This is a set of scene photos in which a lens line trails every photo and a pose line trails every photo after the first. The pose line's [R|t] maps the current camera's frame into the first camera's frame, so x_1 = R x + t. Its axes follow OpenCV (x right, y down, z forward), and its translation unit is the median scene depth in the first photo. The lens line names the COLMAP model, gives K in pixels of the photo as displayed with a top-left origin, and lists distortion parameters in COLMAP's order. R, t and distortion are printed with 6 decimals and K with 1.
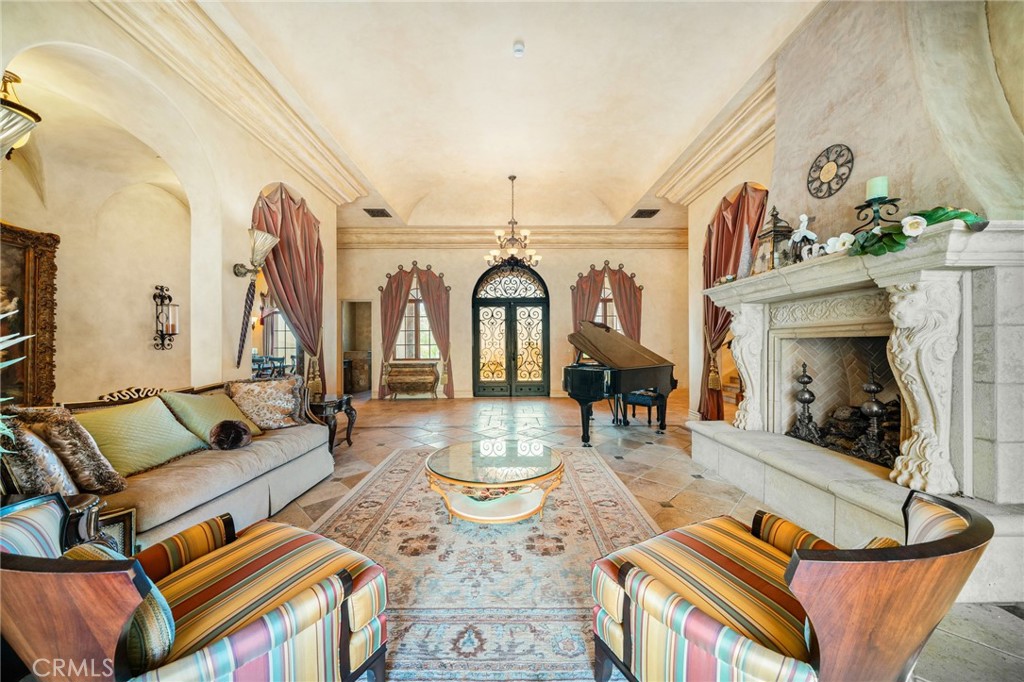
lens RADIAL K [[349.0, 0, 508.2], [0, 349.0, 343.7], [0, 0, 1]] dist [-0.006982, 0.000044]
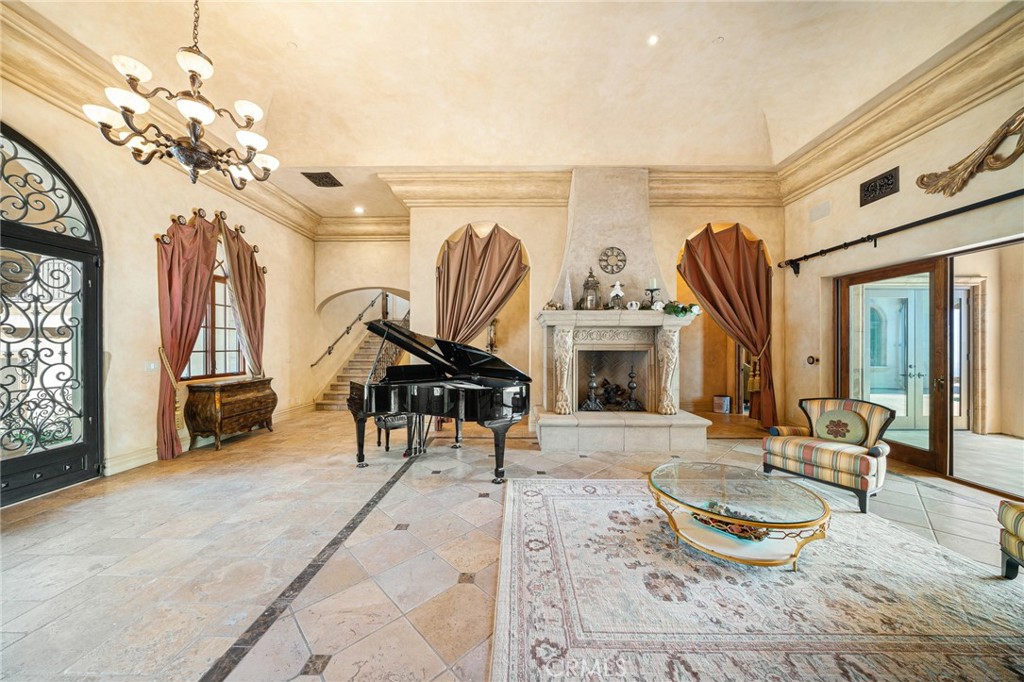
lens RADIAL K [[349.0, 0, 508.2], [0, 349.0, 343.7], [0, 0, 1]] dist [-0.006982, 0.000044]
pose [[0.015911, 0.011837, 0.999803, -0.716361], [-0.008228, 0.999898, -0.011707, -0.021001], [-0.999840, -0.008040, 0.016007, 1.173644]]
